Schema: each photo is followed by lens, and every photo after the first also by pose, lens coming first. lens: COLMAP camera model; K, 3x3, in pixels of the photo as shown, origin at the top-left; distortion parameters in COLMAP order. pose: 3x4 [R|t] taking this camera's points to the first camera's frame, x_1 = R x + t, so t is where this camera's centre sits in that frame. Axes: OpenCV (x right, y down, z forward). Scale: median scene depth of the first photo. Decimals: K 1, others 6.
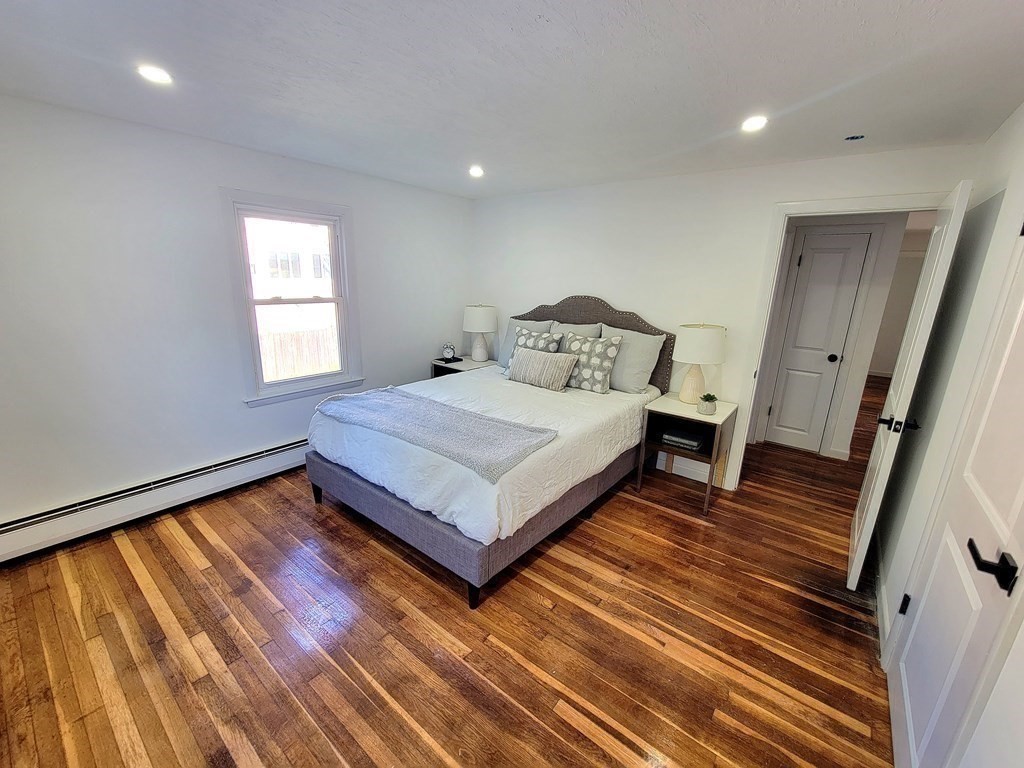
lens RADIAL K [[418.0, 0, 514.5], [0, 418.0, 389.1], [0, 0, 1]] dist [-0.000470, -0.001889]
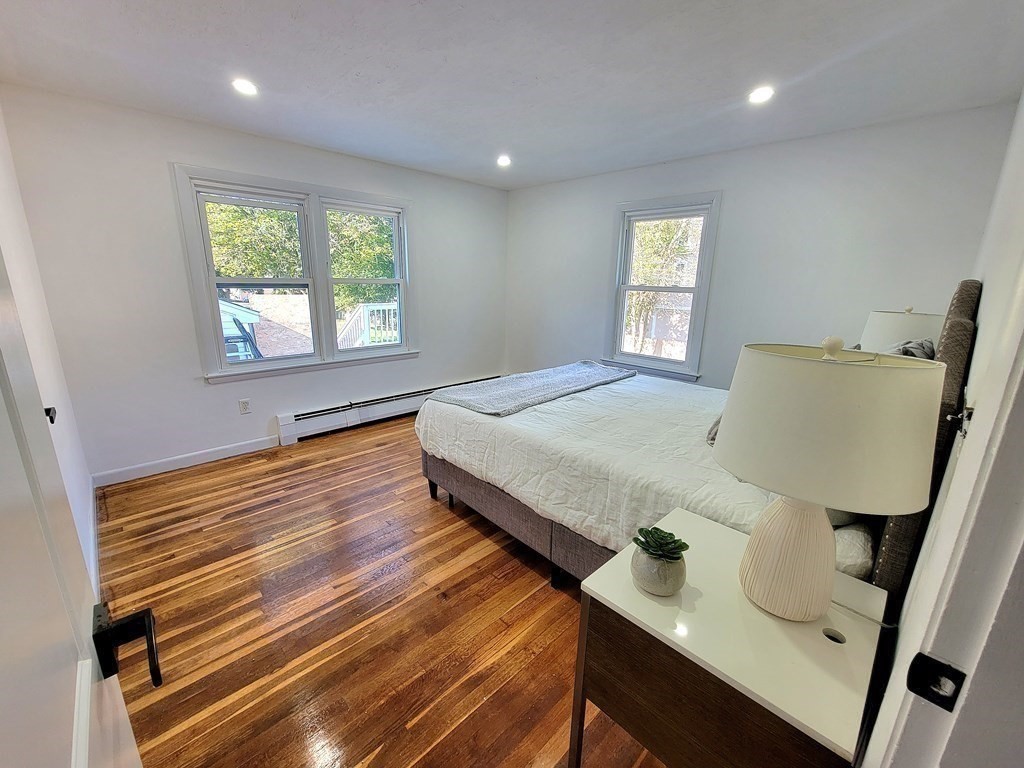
lens RADIAL K [[418.0, 0, 513.8], [0, 418.0, 386.7], [0, 0, 1]] dist [-0.000470, -0.001889]
pose [[-0.127637, 0.215353, -0.968159, 1.194033], [-0.279755, 0.928691, 0.243455, -0.224814], [0.951549, 0.301921, -0.058289, 1.331457]]
